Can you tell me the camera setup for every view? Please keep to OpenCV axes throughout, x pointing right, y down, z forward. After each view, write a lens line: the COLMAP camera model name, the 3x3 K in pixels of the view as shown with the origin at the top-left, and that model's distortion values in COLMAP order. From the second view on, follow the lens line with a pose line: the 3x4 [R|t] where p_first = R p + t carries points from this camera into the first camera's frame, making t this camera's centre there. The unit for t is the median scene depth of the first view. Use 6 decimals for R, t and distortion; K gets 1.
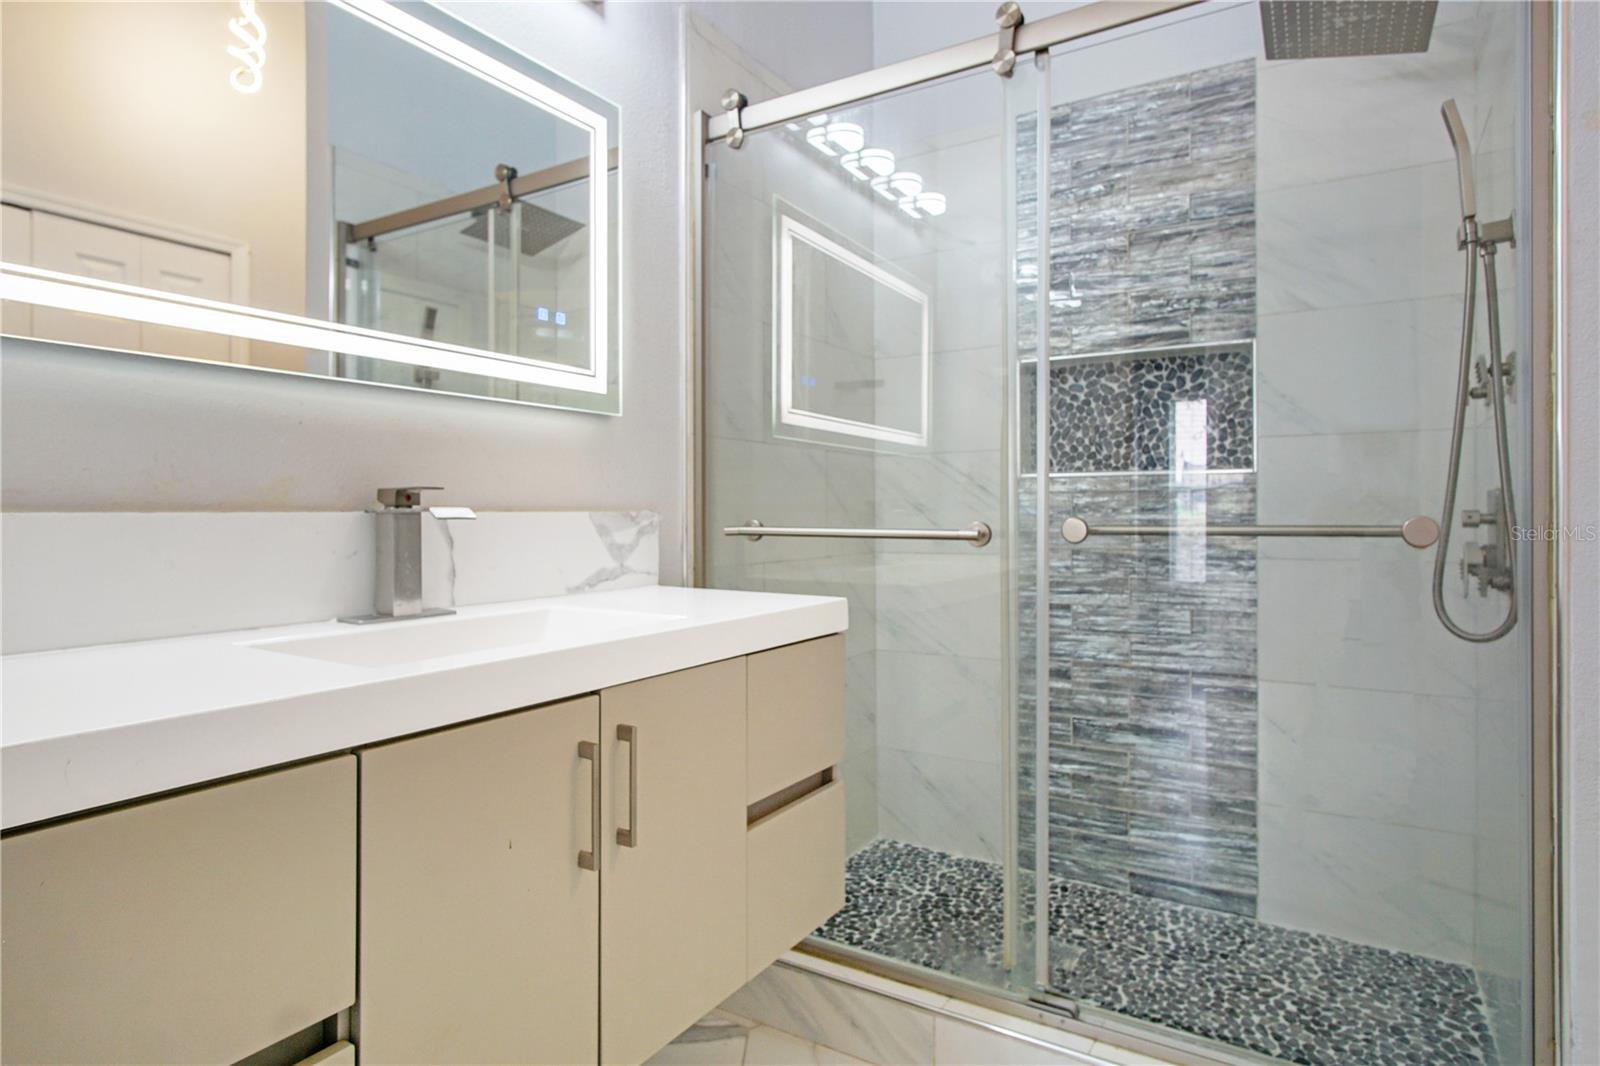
lens RADIAL K [[869.9, 0, 802.1], [0, 869.9, 509.5], [0, 0, 1]] dist [-0.008071, 0.009878]
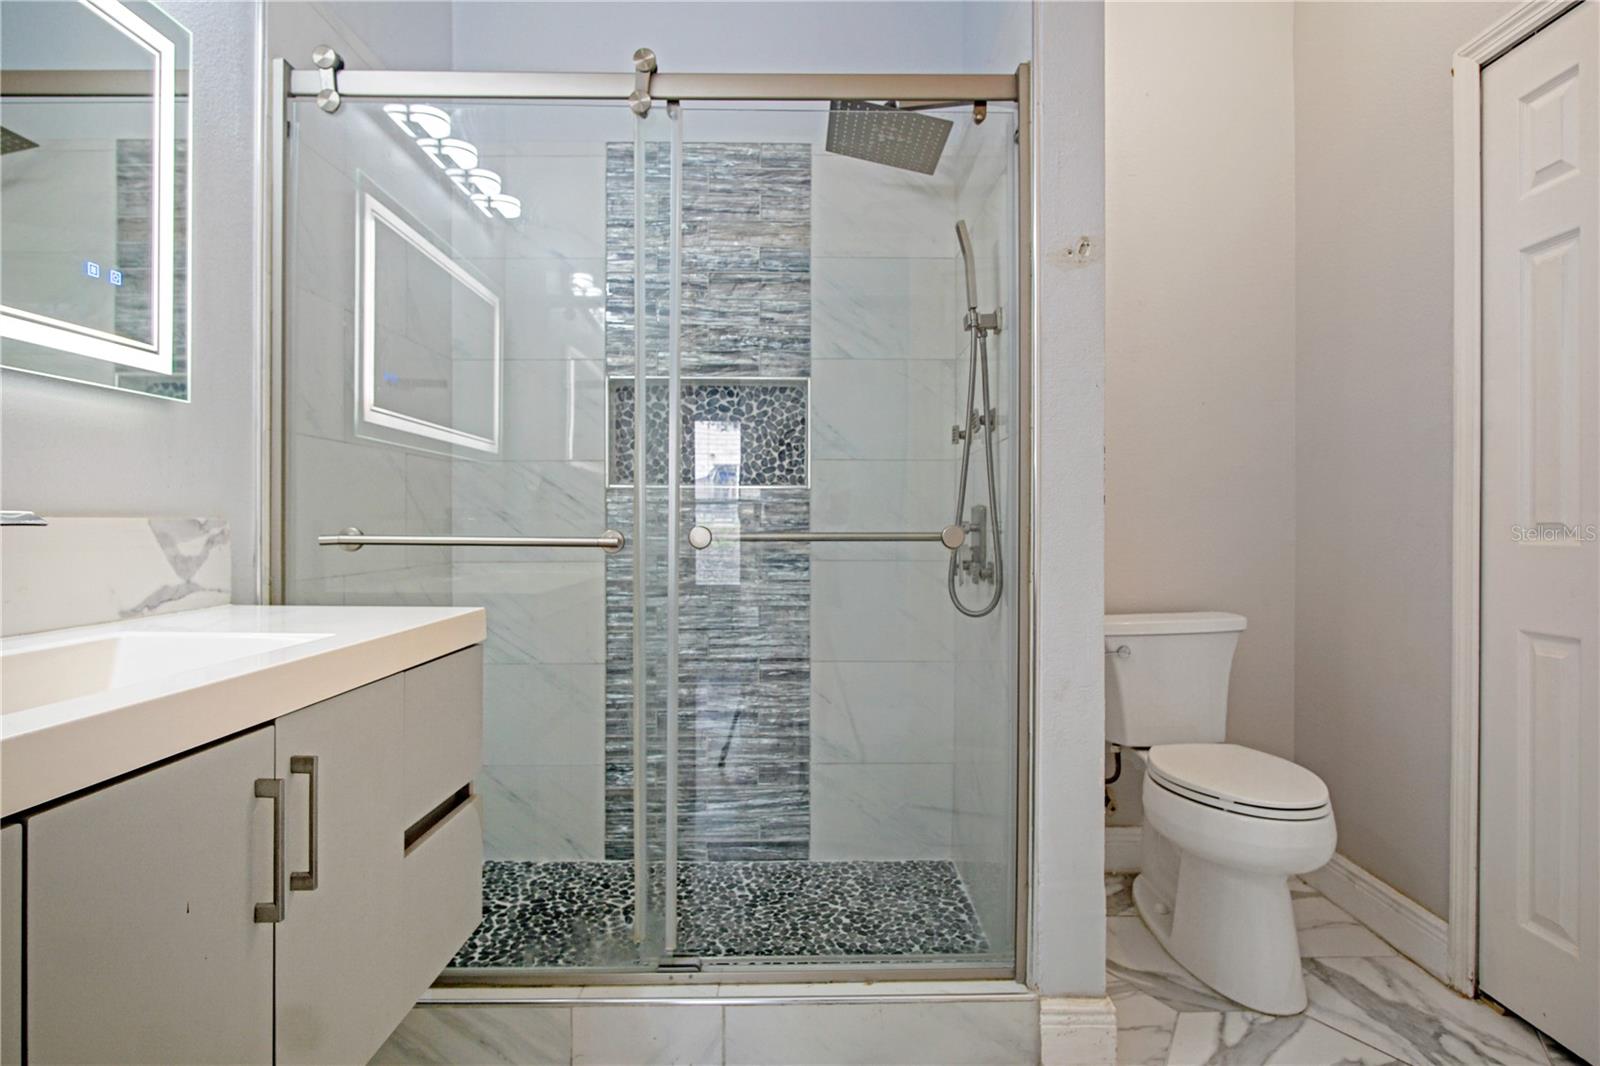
lens RADIAL K [[871.6, 0, 803.7], [0, 871.6, 519.2], [0, 0, 1]] dist [-0.006137, -0.000069]
pose [[0.847133, 0.006678, 0.531339, -0.124265], [-0.007089, 0.999974, -0.001265, 0.000662], [-0.531334, -0.002695, 0.847158, -0.017182]]
